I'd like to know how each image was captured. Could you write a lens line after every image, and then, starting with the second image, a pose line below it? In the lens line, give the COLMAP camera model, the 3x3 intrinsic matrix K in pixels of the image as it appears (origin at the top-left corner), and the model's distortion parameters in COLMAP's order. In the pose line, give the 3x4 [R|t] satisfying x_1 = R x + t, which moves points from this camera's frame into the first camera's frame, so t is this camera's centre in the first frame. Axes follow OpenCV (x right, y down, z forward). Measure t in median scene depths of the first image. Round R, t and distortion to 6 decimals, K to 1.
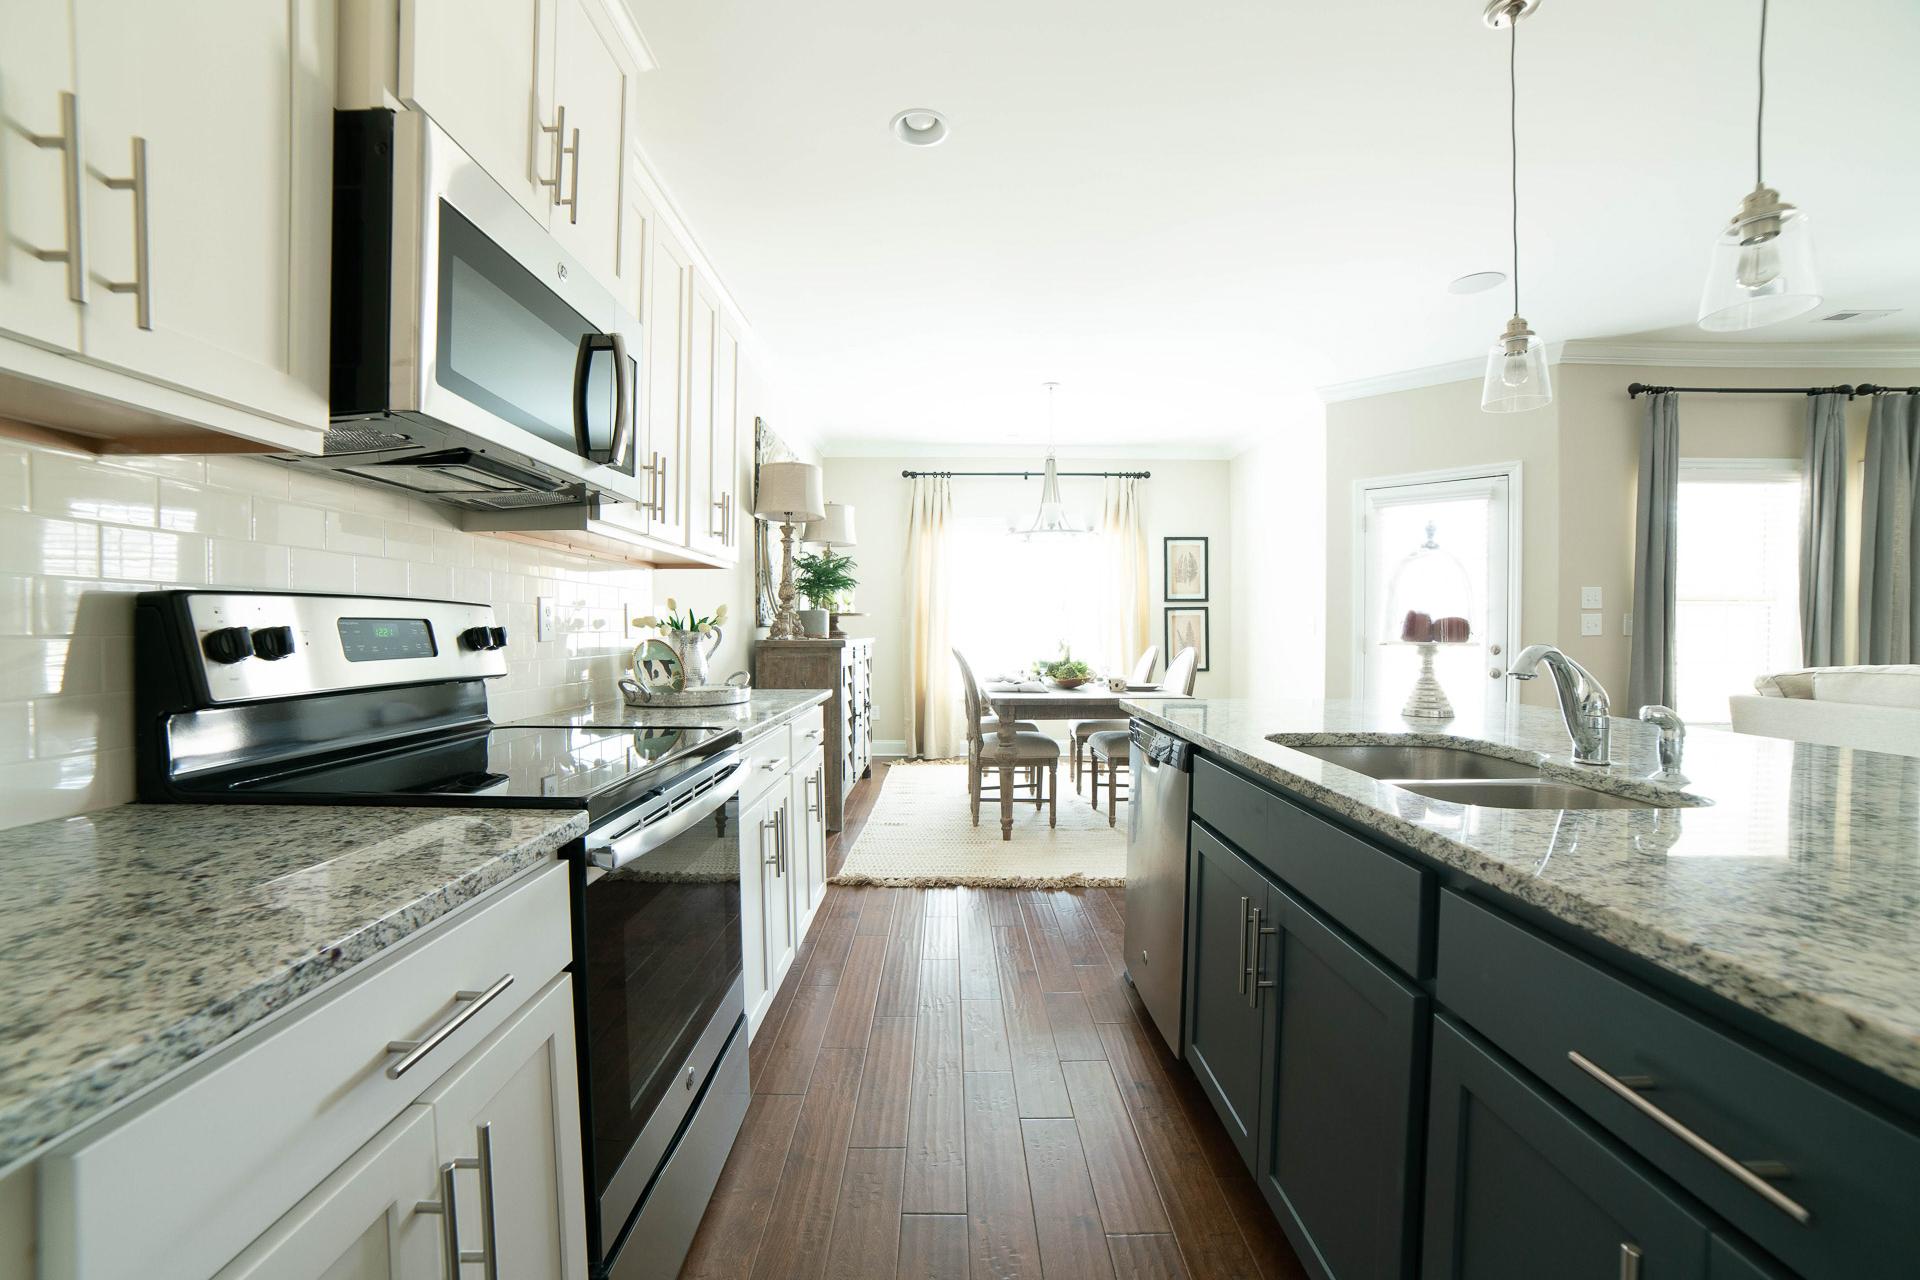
lens RADIAL K [[806.2, 0, 982.4], [0, 806.2, 632.1], [0, 0, 1]] dist [-0.001305, 0.000011]
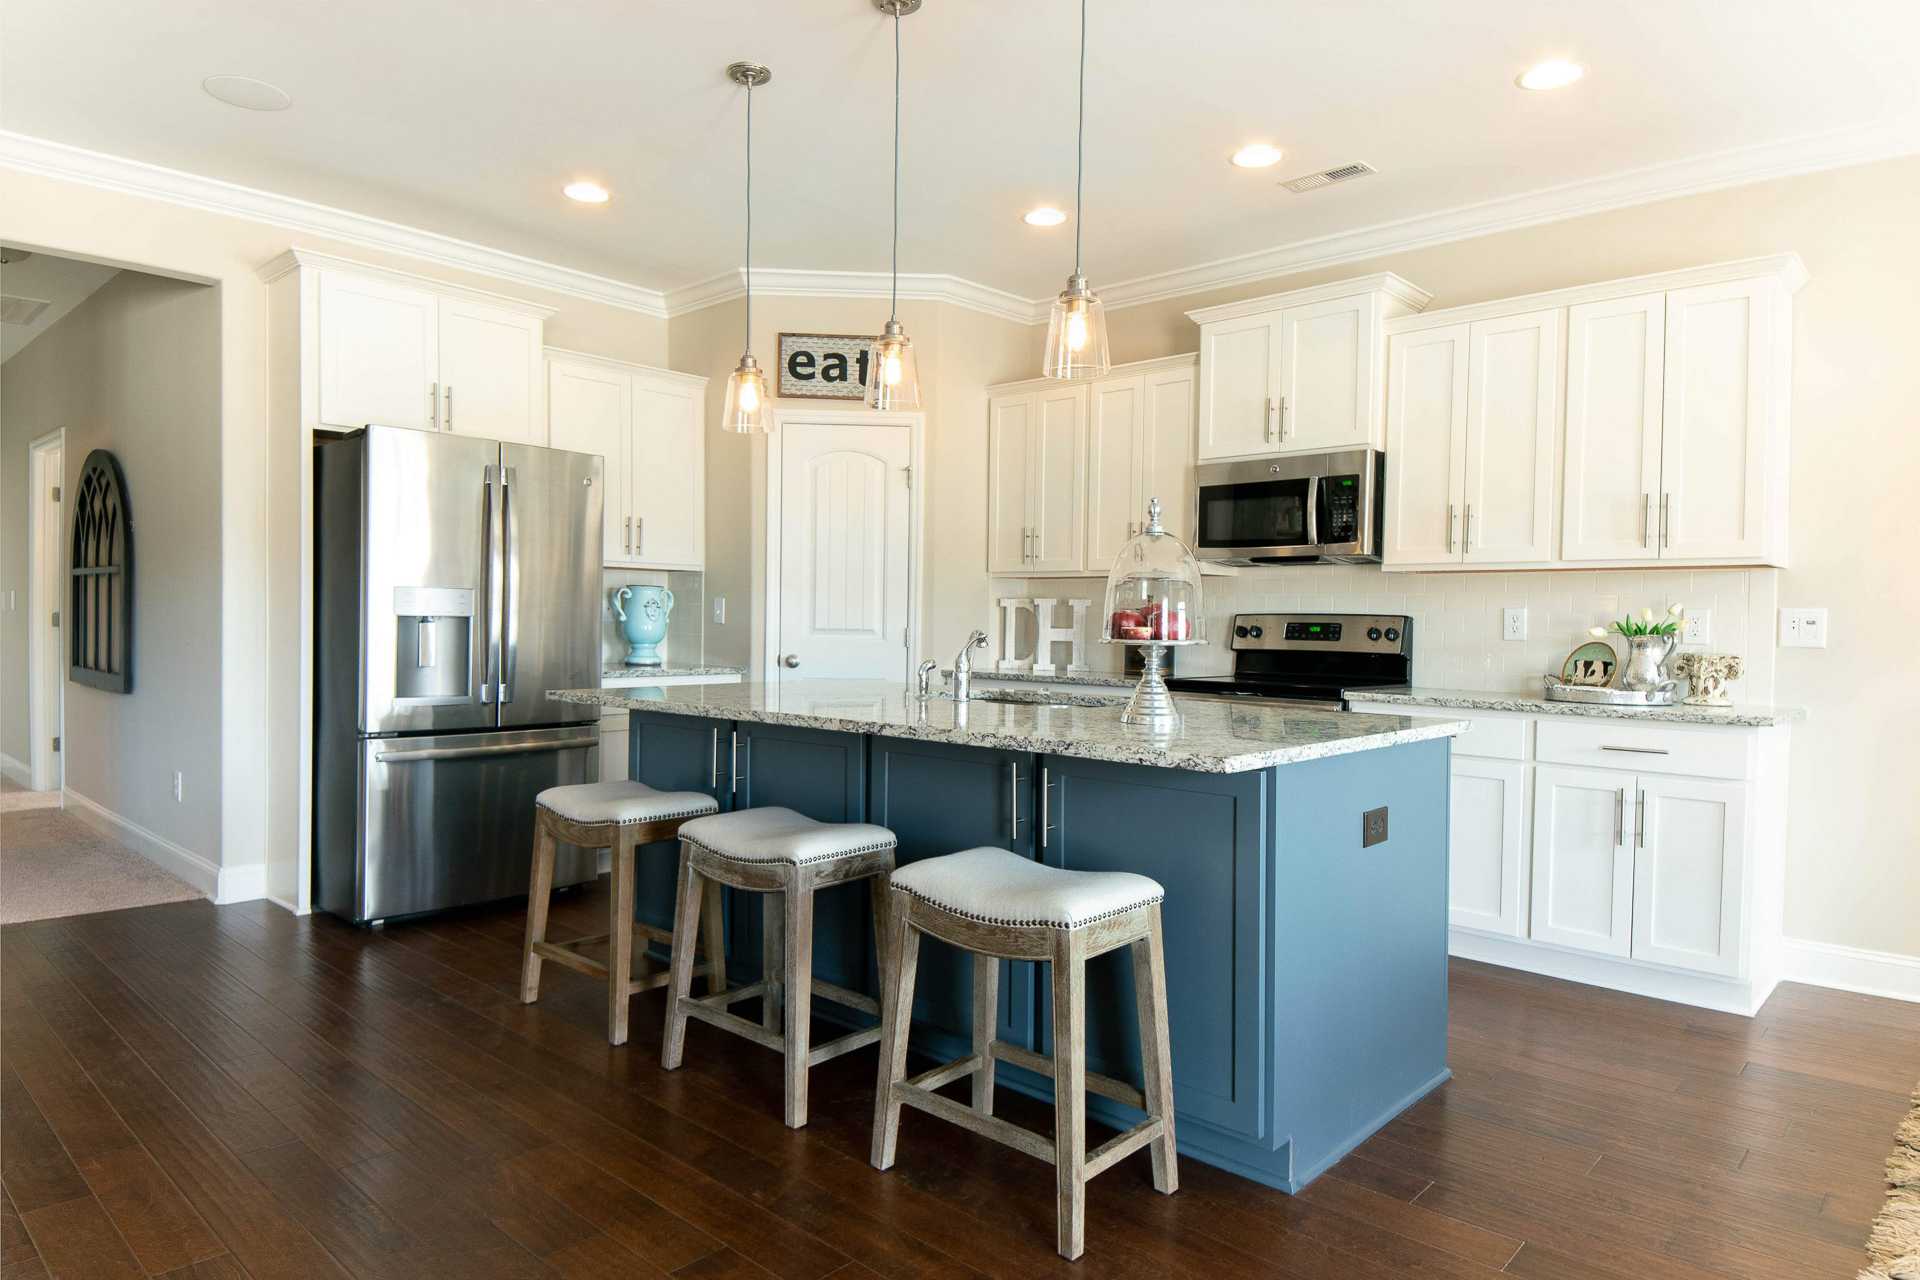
lens RADIAL K [[1149.1, 0, 947.5], [0, 1149.1, 642.7], [0, 0, 1]] dist [0.085507, -0.114223]
pose [[-0.709517, 0.002593, -0.704683, 0.725284], [-0.020522, 0.999493, 0.024340, -0.005964], [0.704389, 0.031731, -0.709105, 0.807671]]
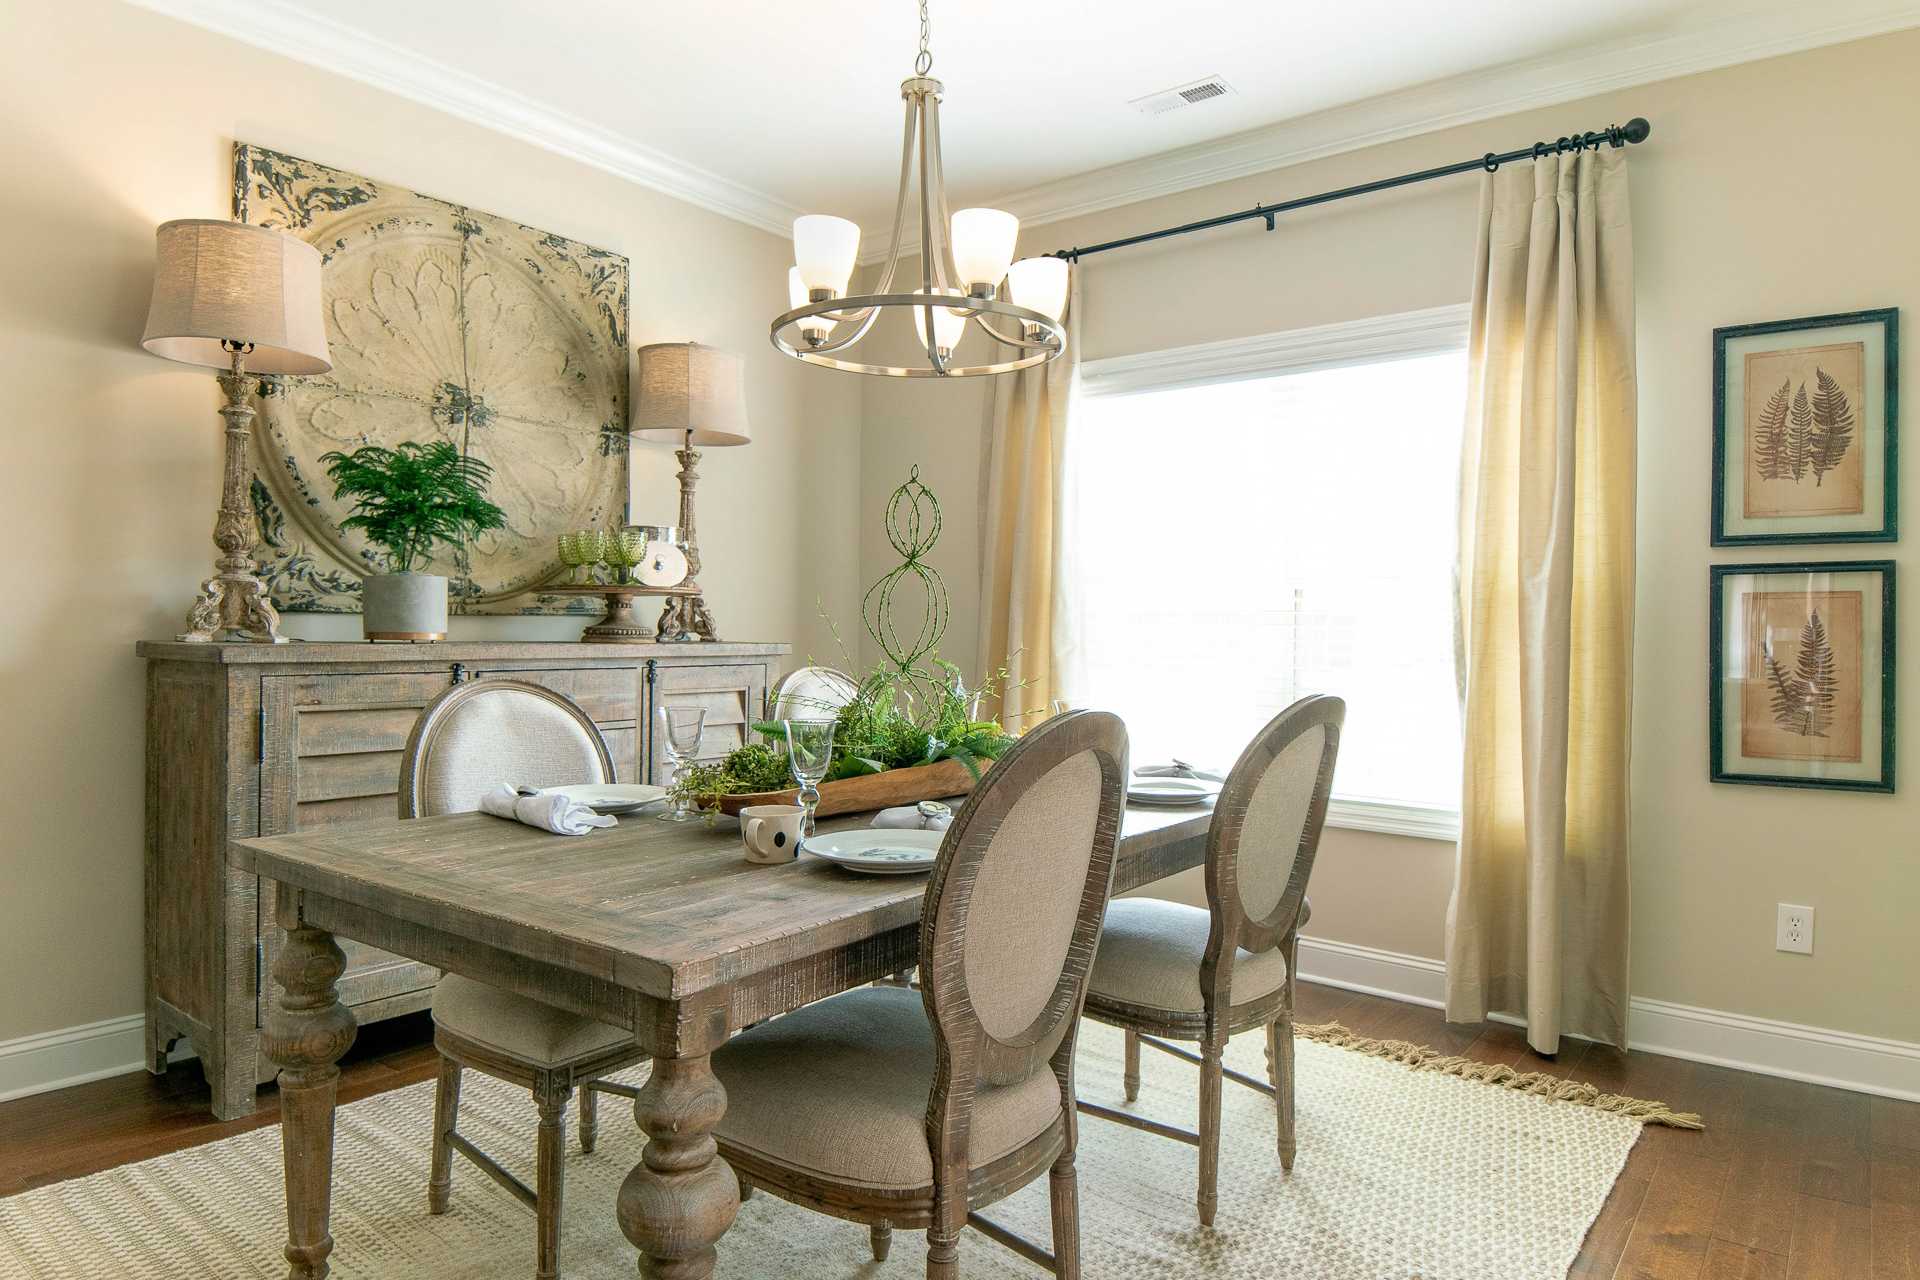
lens RADIAL K [[1149.1, 0, 947.5], [0, 1149.1, 642.7], [0, 0, 1]] dist [0.085507, -0.114223]
pose [[0.764237, 0.021494, -0.644577, 0.440136], [-0.016674, 0.999769, 0.013569, -0.004802], [0.644720, 0.000377, 0.764419, 0.745510]]
